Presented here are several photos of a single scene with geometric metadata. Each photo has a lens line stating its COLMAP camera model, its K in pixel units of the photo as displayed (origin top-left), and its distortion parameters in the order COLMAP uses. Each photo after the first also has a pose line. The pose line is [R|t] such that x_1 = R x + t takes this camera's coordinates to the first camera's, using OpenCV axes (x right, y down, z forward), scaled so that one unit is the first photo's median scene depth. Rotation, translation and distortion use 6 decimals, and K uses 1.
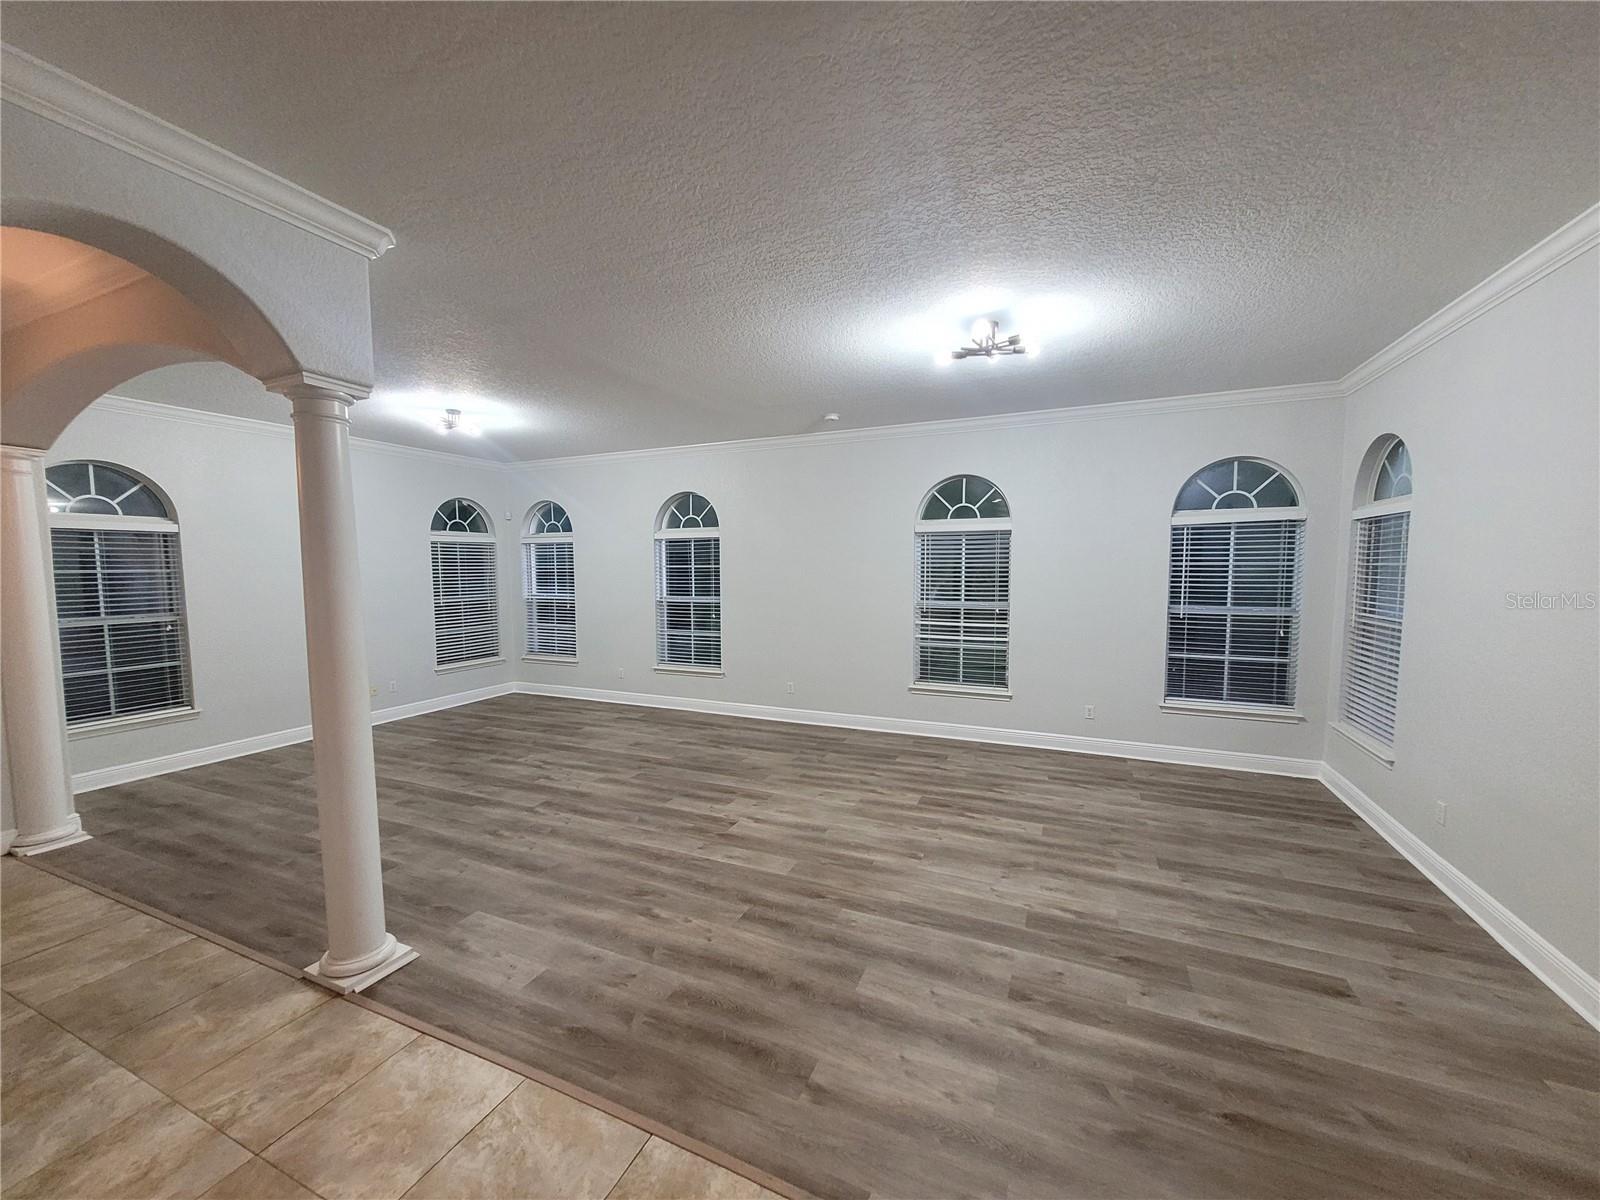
lens RADIAL K [[620.2, 0, 798.5], [0, 620.2, 612.9], [0, 0, 1]] dist [0.007579, -0.002352]
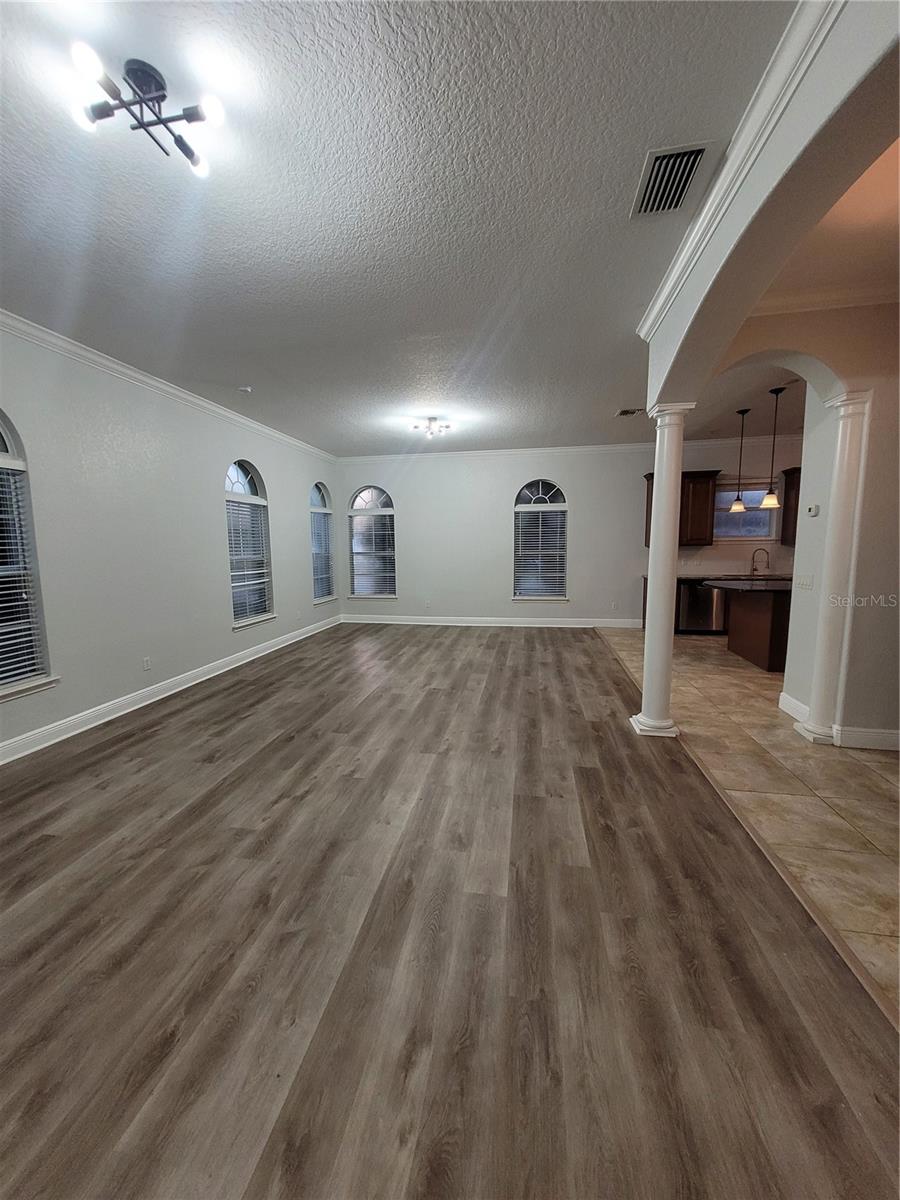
lens RADIAL K [[465.1, 0, 441.4], [0, 465.1, 598.7], [0, 0, 1]] dist [0.007579, -0.002352]
pose [[-0.228307, -0.106925, 0.967700, -1.030554], [0.087229, 0.987707, 0.129715, -0.025370], [-0.969674, 0.114027, -0.216173, 1.036224]]
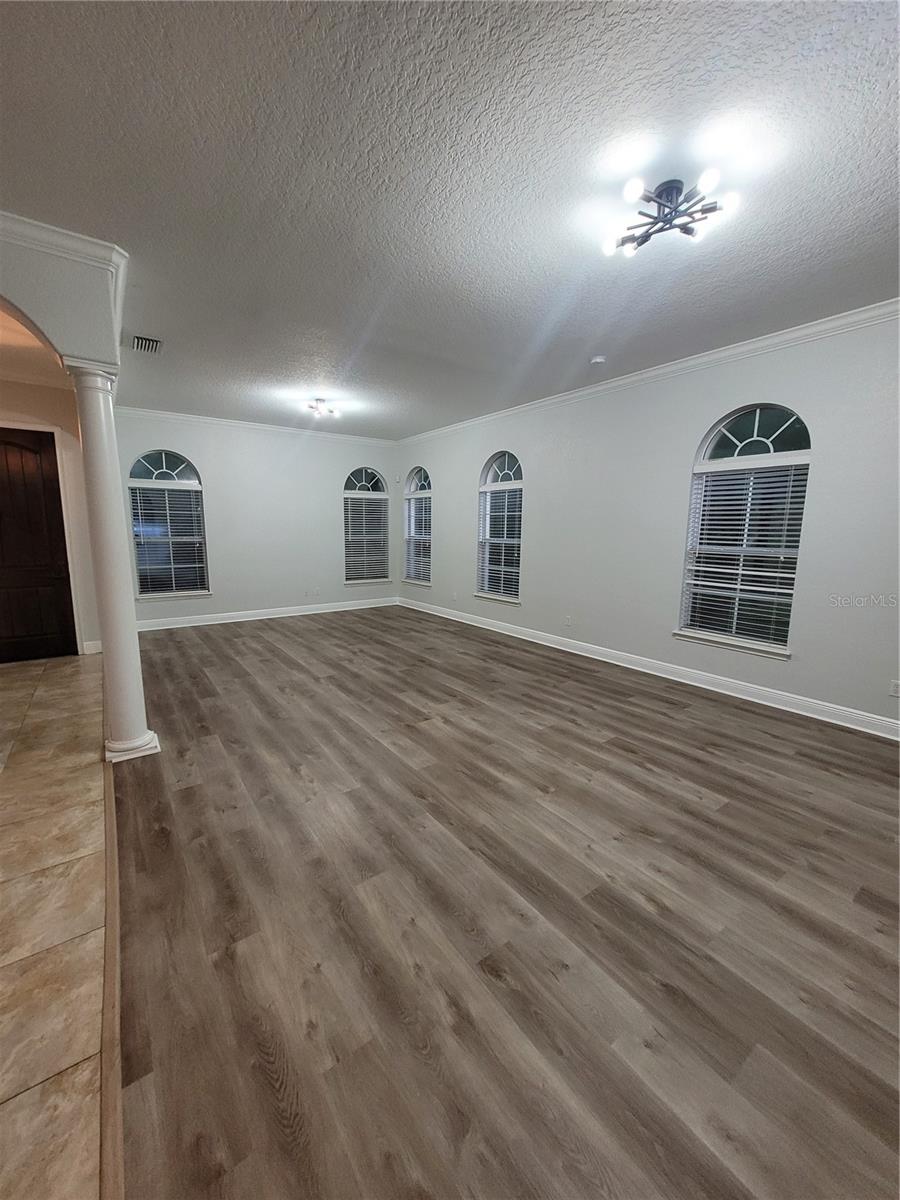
lens RADIAL K [[465.1, 0, 440.5], [0, 465.1, 600.2], [0, 0, 1]] dist [0.007579, -0.002352]
pose [[0.860211, 0.091034, -0.501747, 0.296764], [-0.050791, 0.994339, 0.093330, 0.022683], [0.507403, -0.054800, 0.859965, 0.219111]]
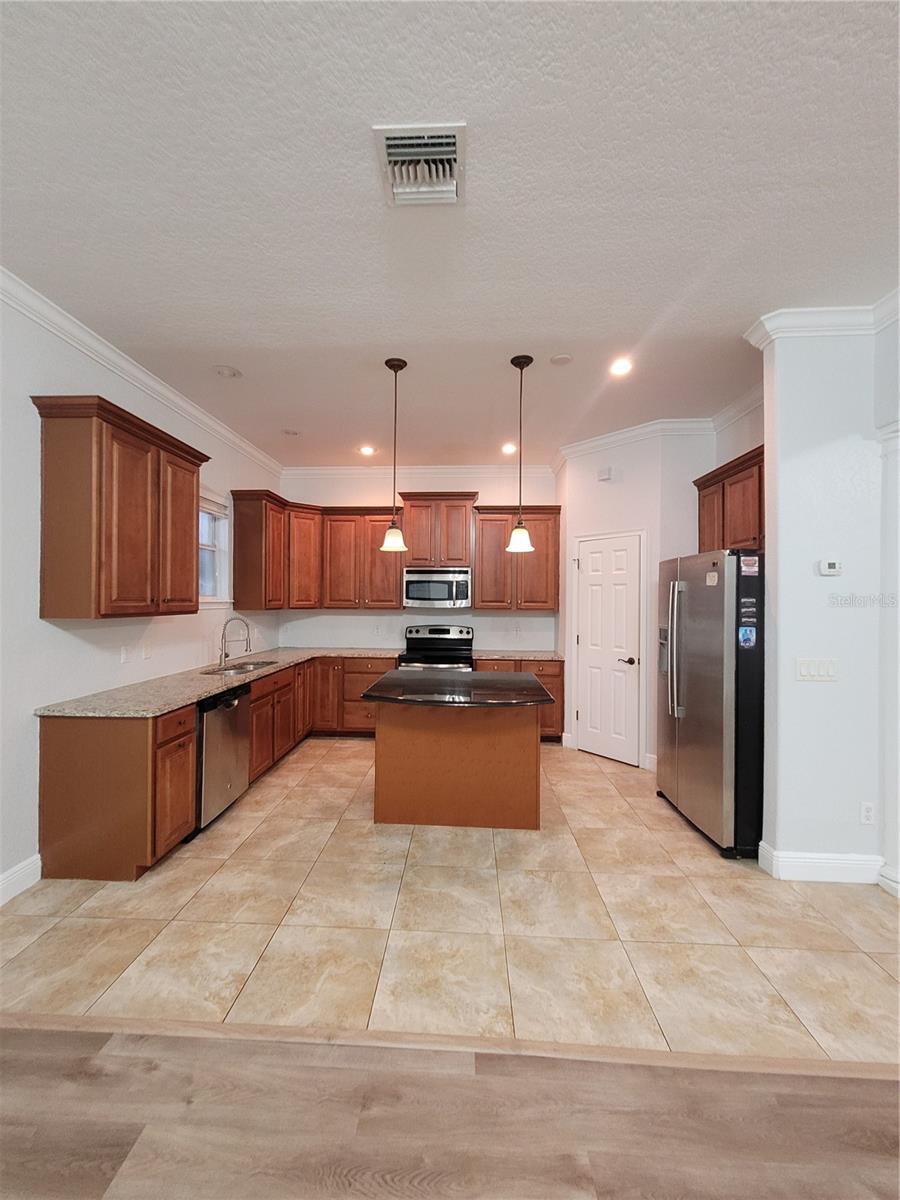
lens RADIAL K [[465.1, 0, 442.4], [0, 465.1, 595.3], [0, 0, 1]] dist [0.007579, -0.002352]
pose [[-0.935995, -0.005670, -0.351969, 0.171776], [-0.029516, 0.997613, 0.062422, -0.004559], [0.350775, 0.068816, -0.933928, 0.611754]]
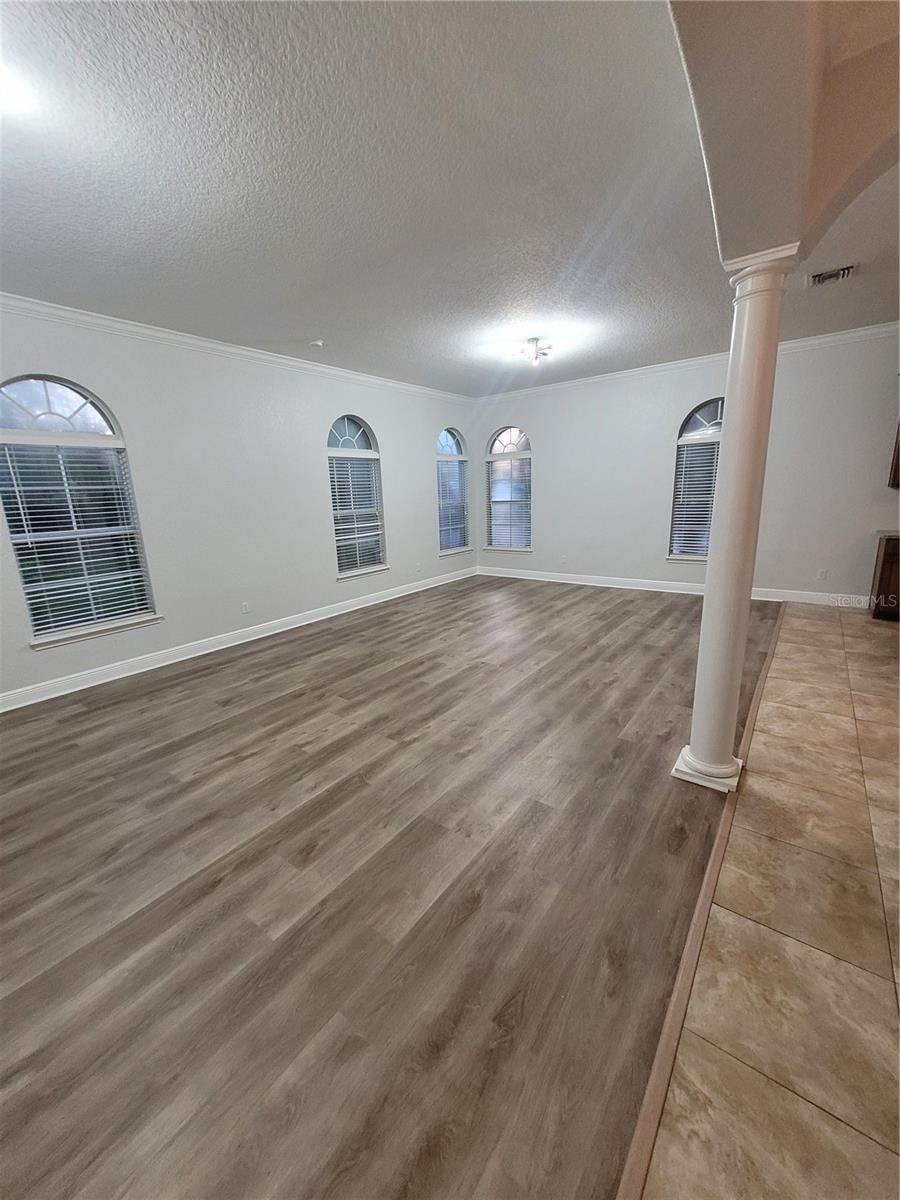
lens RADIAL K [[465.1, 0, 442.5], [0, 465.1, 599.0], [0, 0, 1]] dist [0.007579, -0.002352]
pose [[0.241163, -0.225073, 0.944025, -0.918821], [0.113204, 0.972619, 0.202971, -0.016044], [-0.963859, 0.057918, 0.260039, 0.694929]]
